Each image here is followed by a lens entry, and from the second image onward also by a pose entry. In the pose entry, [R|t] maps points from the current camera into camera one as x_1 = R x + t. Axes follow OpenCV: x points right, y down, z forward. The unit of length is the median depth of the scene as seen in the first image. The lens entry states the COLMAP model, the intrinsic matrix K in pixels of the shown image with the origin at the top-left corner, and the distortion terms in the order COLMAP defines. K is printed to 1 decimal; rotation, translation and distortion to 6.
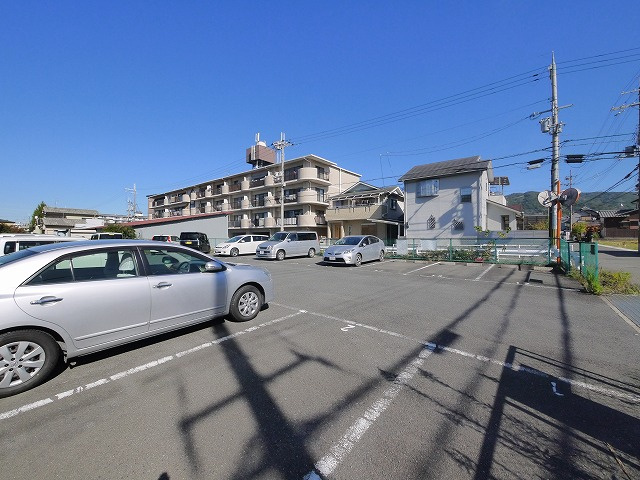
lens RADIAL K [[263.2, 0, 318.2], [0, 263.2, 237.6], [0, 0, 1]] dist [-0.009245, 0.001286]
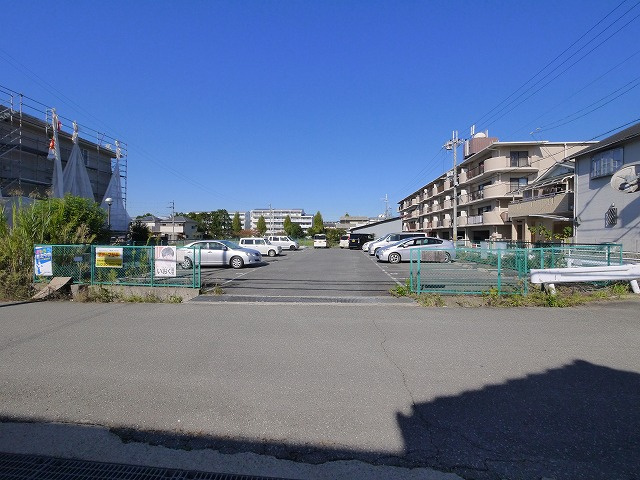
lens RADIAL K [[263.2, 0, 317.8], [0, 263.2, 235.5], [0, 0, 1]] dist [-0.009245, 0.001286]
pose [[0.545148, 0.000401, -0.838340, 0.568832], [0.000911, 0.999999, 0.001071, -0.011083], [0.838339, -0.001348, 0.545147, 0.038946]]
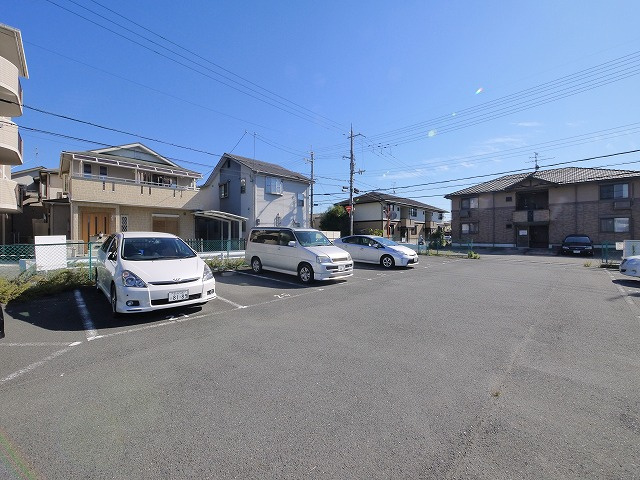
lens RADIAL K [[263.2, 0, 318.8], [0, 263.2, 235.7], [0, 0, 1]] dist [-0.009245, 0.001286]
pose [[0.107756, -0.002622, 0.994174, -0.548844], [-0.003077, 0.999991, 0.002971, -0.007606], [-0.994173, -0.003379, 0.107747, 0.727045]]
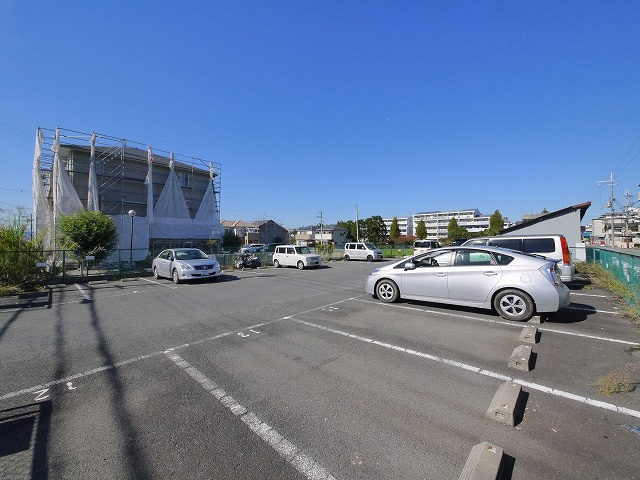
lens RADIAL K [[263.2, 0, 318.7], [0, 263.2, 239.1], [0, 0, 1]] dist [-0.009245, 0.001286]
pose [[-0.082017, -0.010915, -0.996571, 0.429413], [0.006448, 0.999913, -0.011482, -0.011706], [0.996610, -0.007367, -0.081940, 0.537598]]
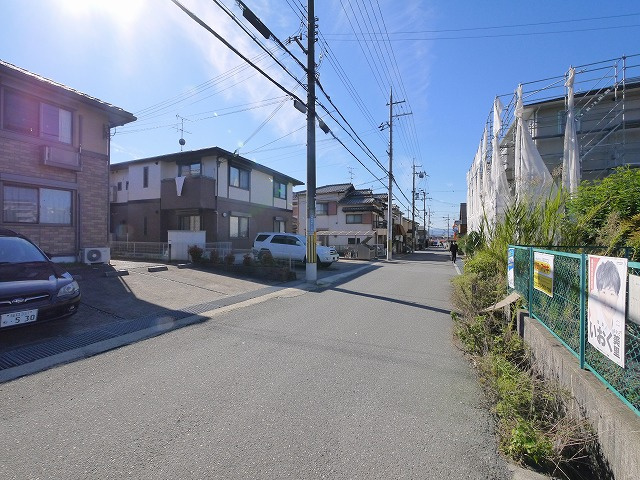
lens RADIAL K [[263.2, 0, 316.4], [0, 263.2, 238.0], [0, 0, 1]] dist [-0.009245, 0.001286]
pose [[-0.976153, -0.009947, -0.216856, 0.290919], [-0.010009, 0.999950, -0.000811, -0.003091], [0.216853, 0.001379, -0.976203, 0.147341]]
